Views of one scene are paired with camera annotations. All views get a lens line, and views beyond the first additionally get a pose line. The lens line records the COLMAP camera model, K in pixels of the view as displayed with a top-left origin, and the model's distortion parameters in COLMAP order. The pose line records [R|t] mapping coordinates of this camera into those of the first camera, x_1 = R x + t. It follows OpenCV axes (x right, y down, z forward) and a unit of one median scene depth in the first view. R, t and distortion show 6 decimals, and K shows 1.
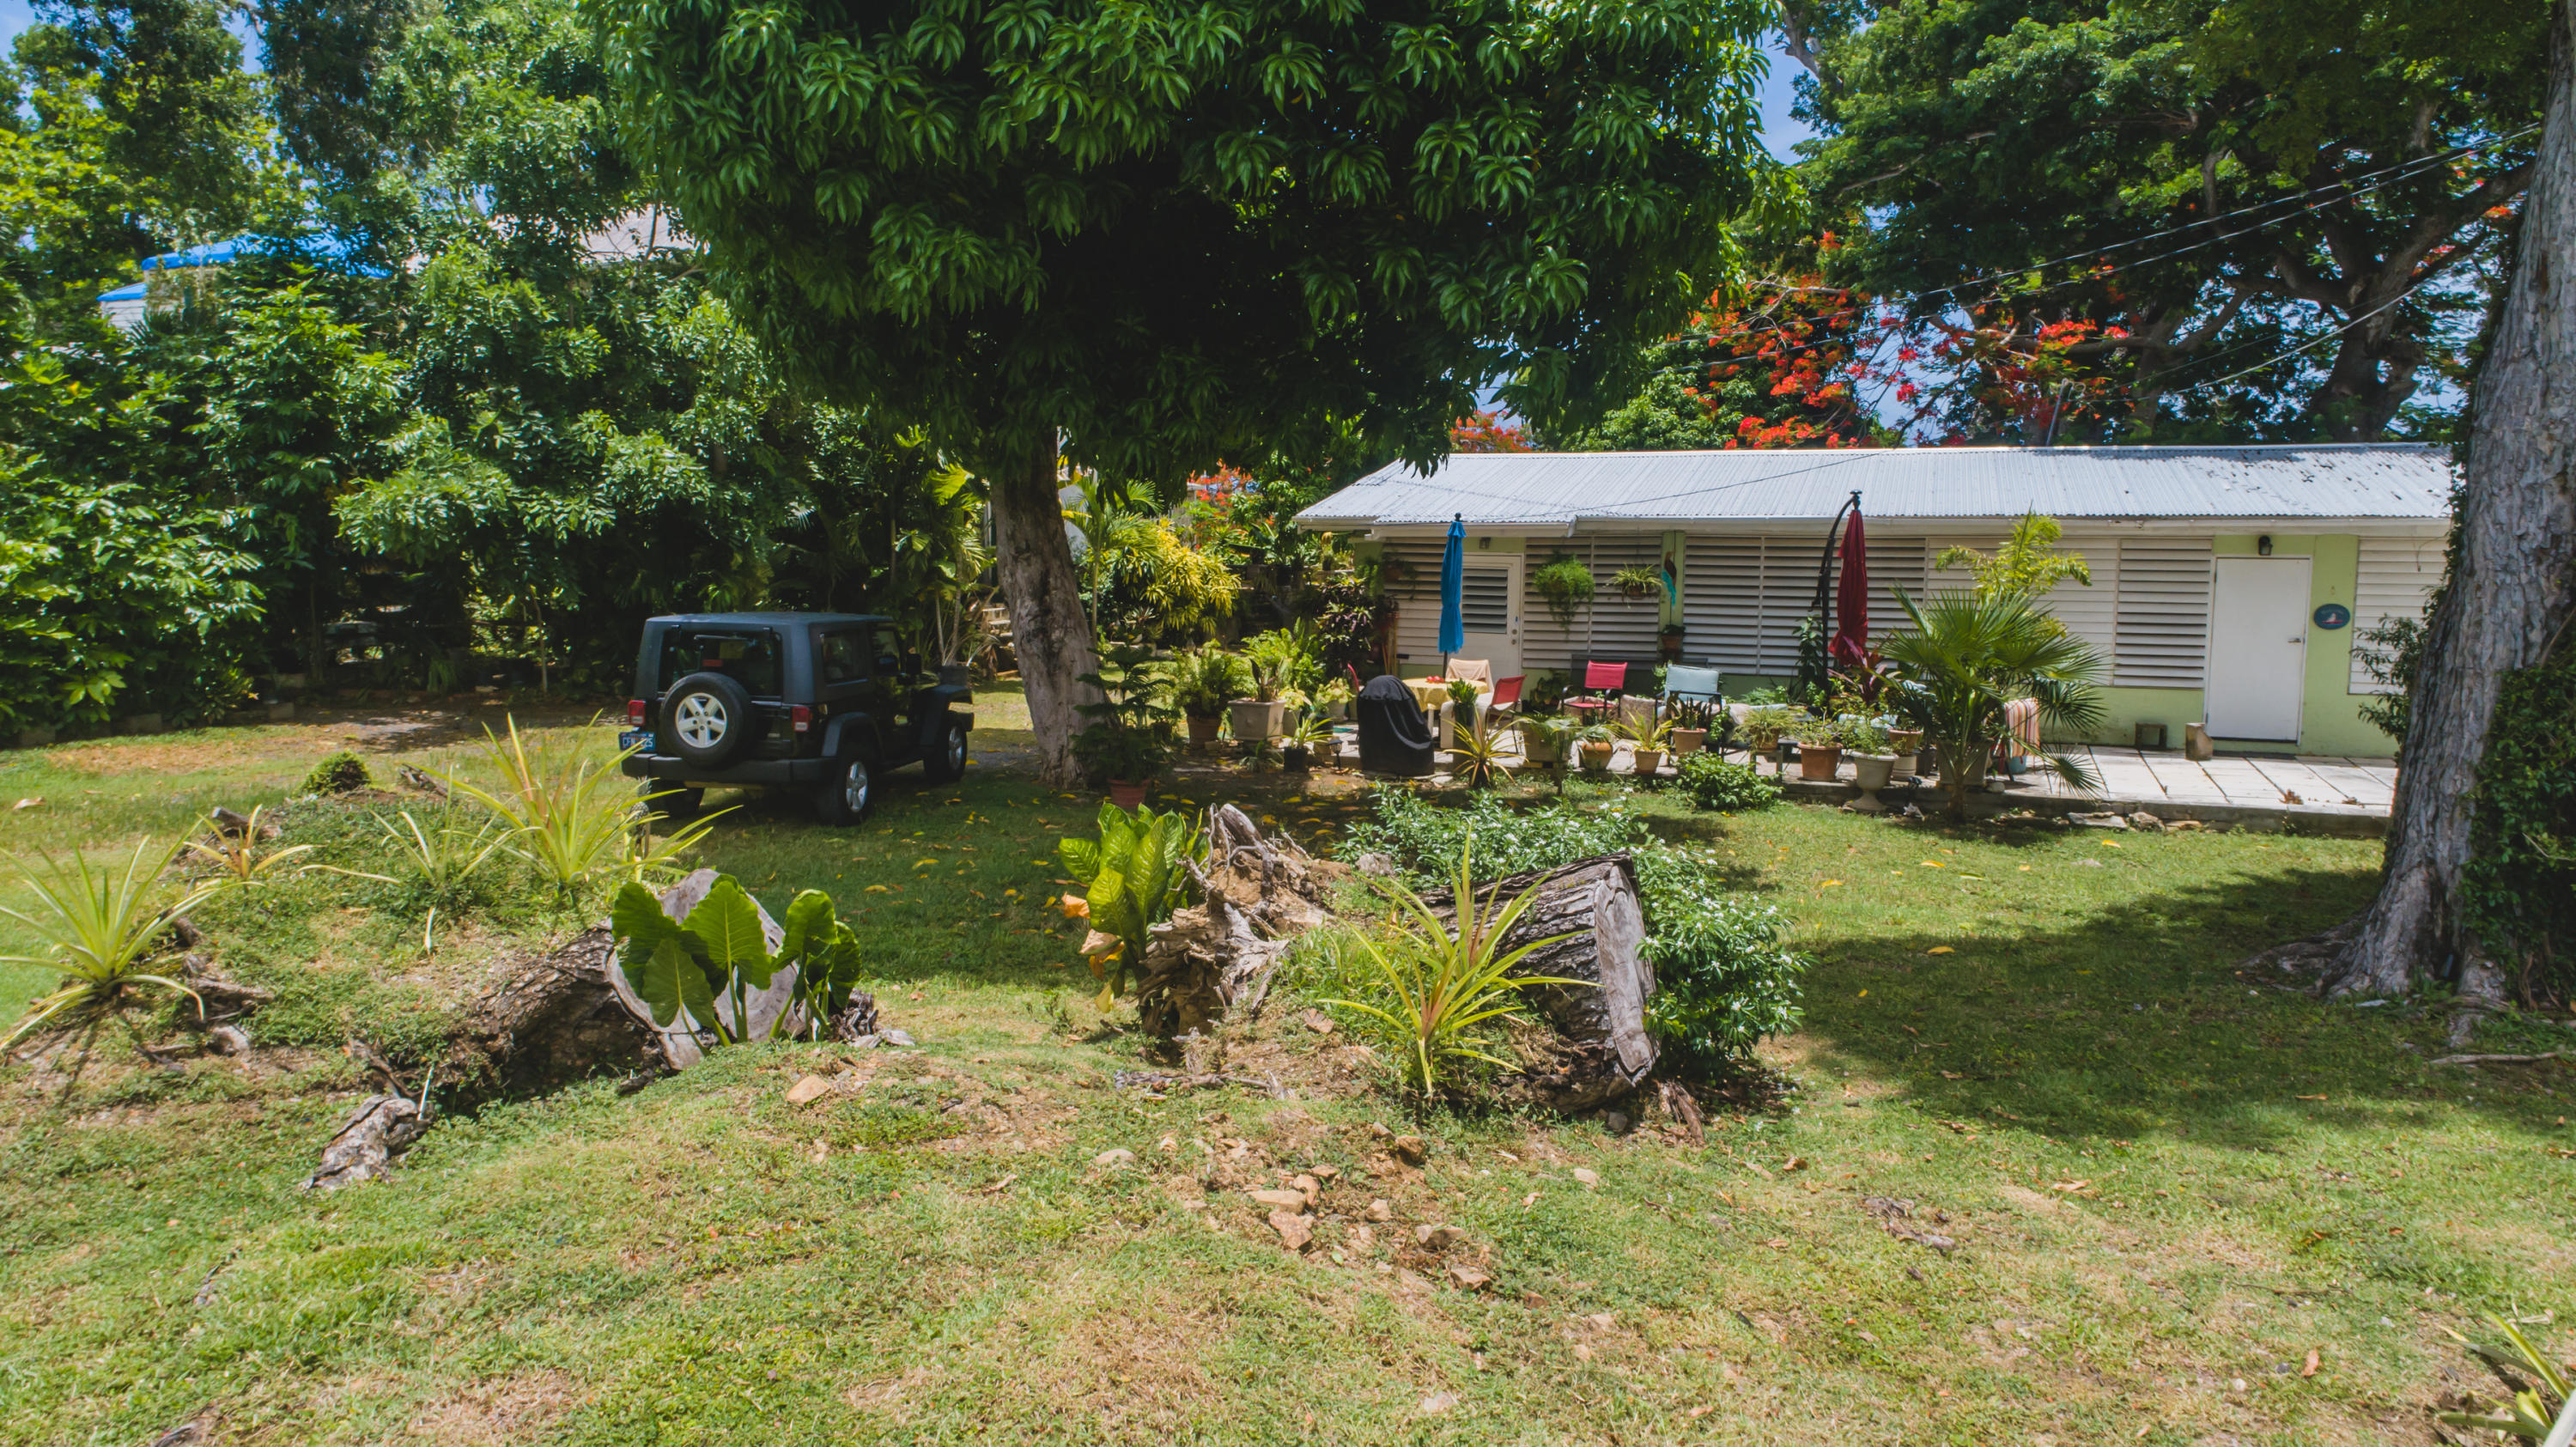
lens RADIAL K [[1751.4, 0, 1305.6], [0, 1751.4, 720.8], [0, 0, 1]] dist [-0.003994, 0.001124]
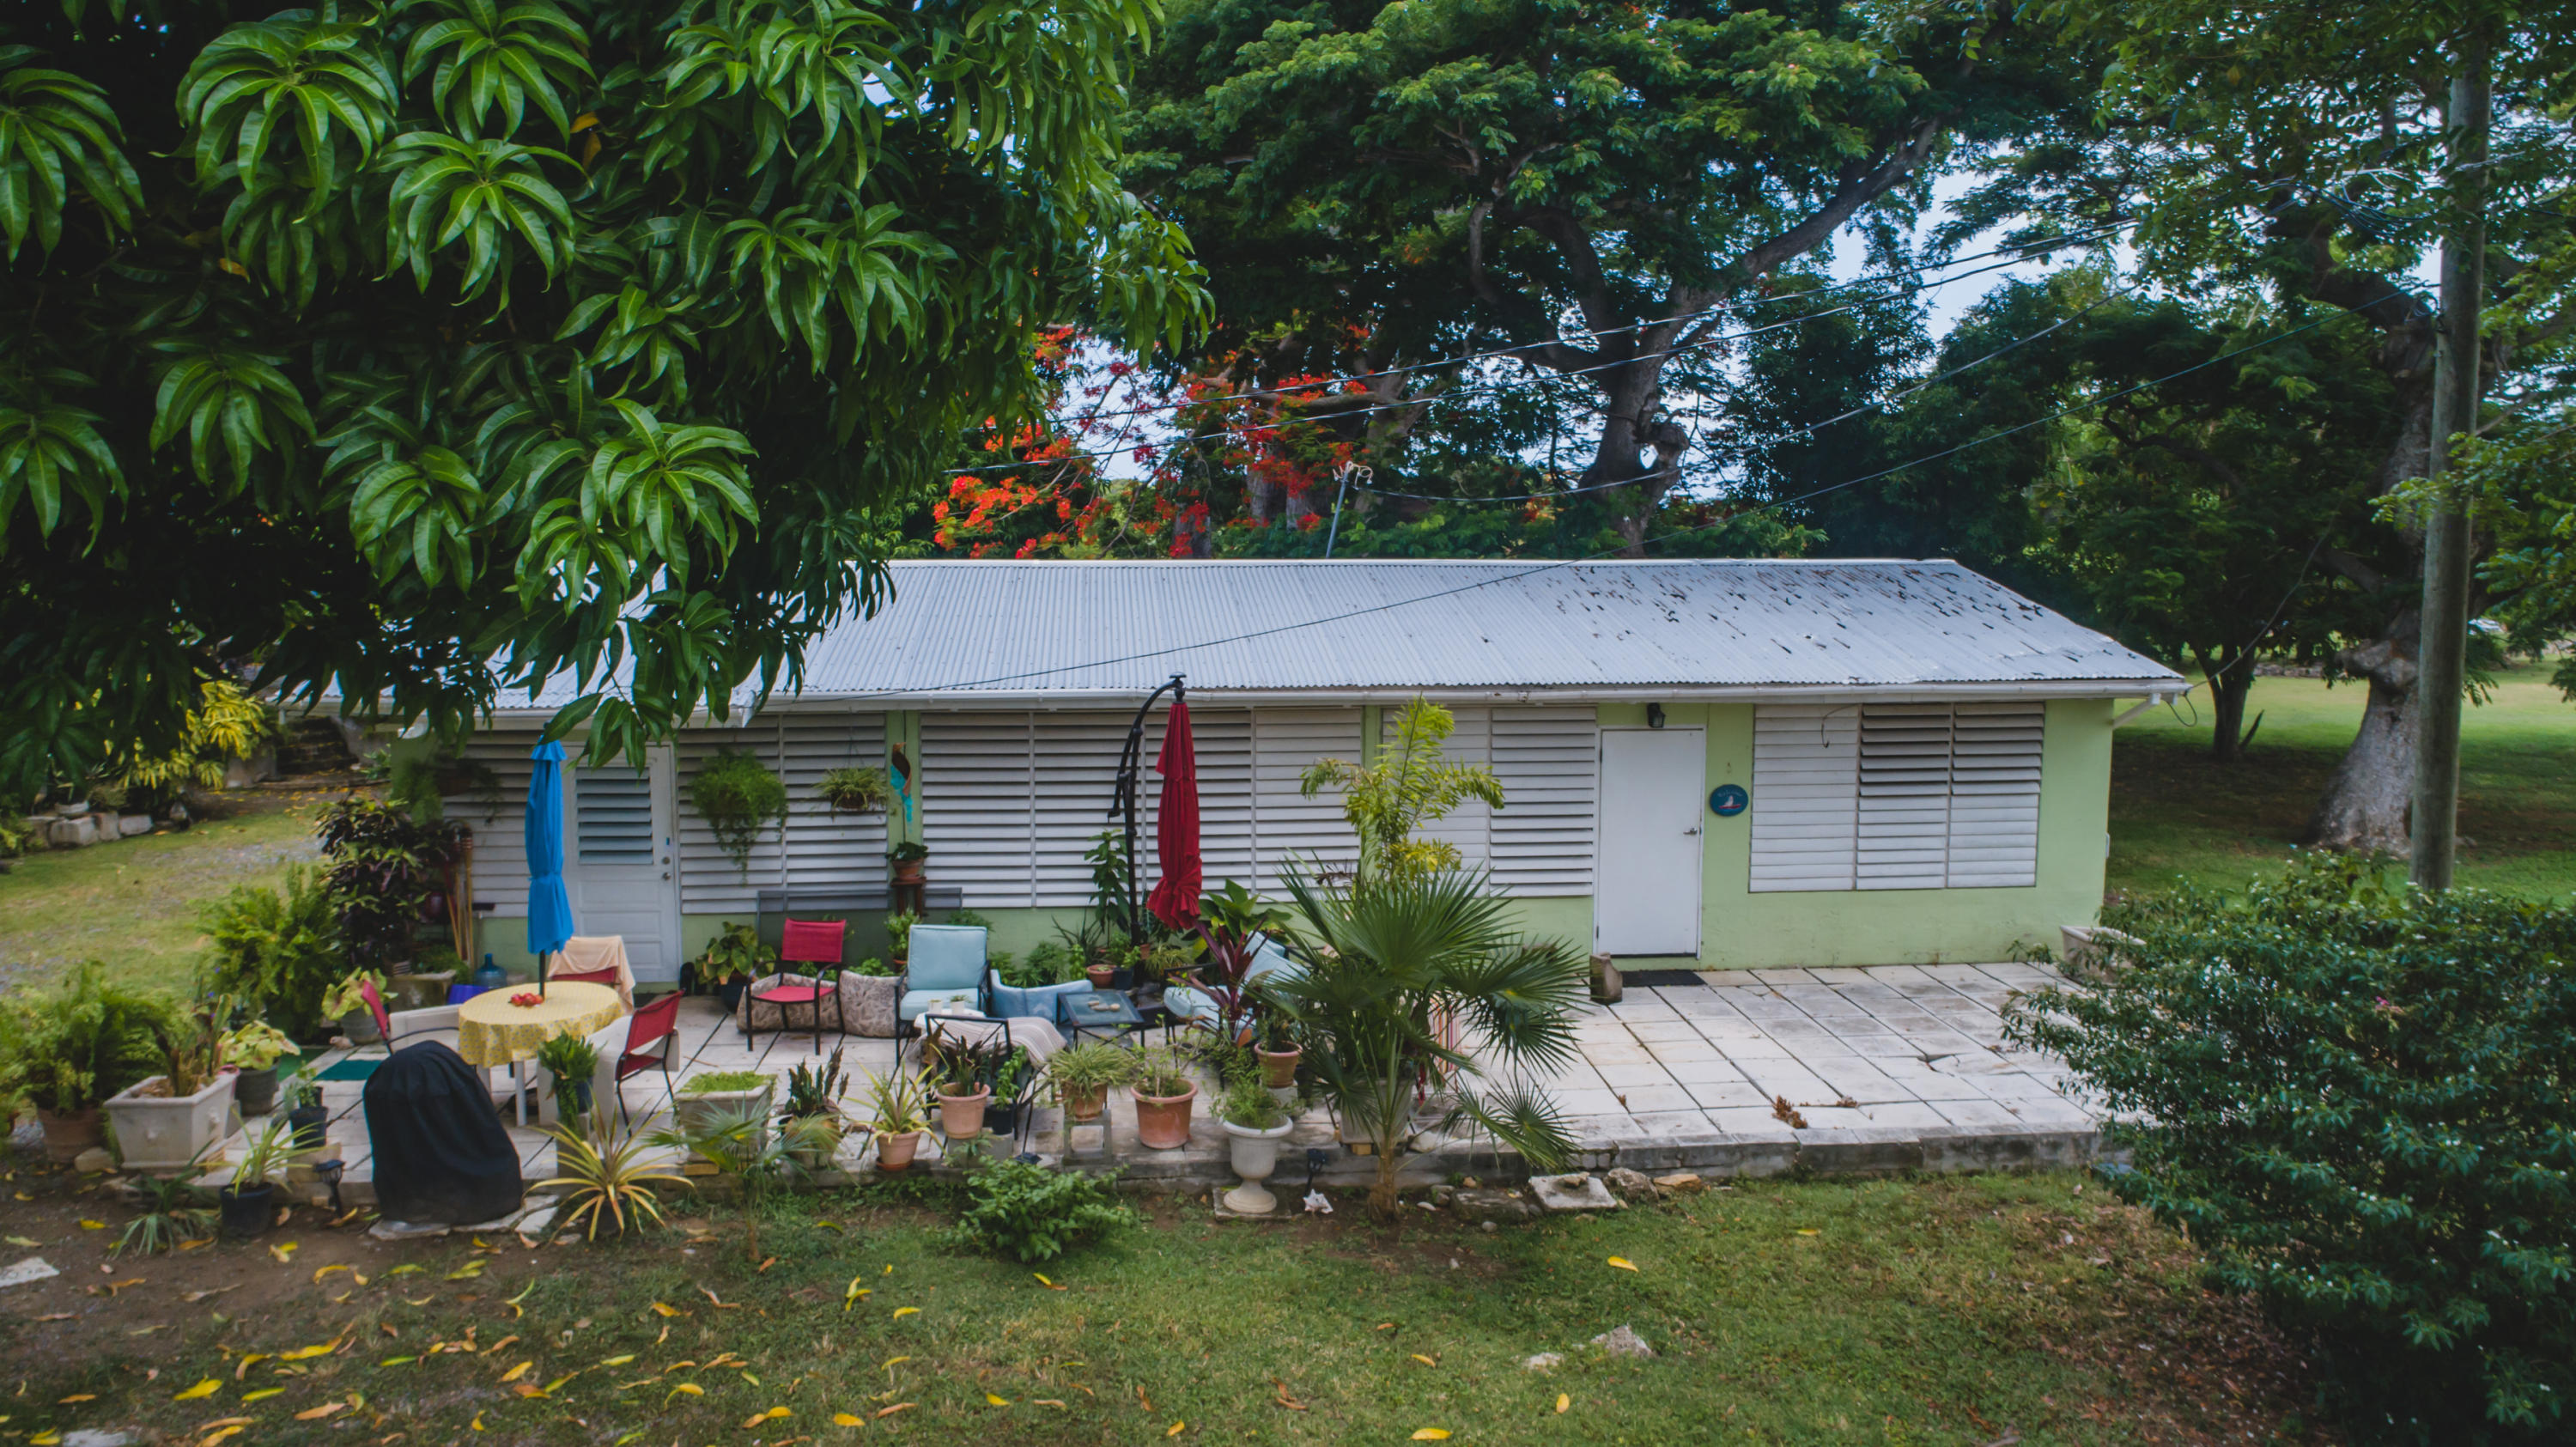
lens RADIAL K [[1751.4, 0, 1305.6], [0, 1751.4, 720.8], [0, 0, 1]] dist [-0.003994, 0.001124]
pose [[0.897218, -0.053371, 0.438352, 0.056104], [0.052254, 0.998527, 0.014621, -0.113399], [-0.438486, 0.009787, 0.898685, 0.343684]]
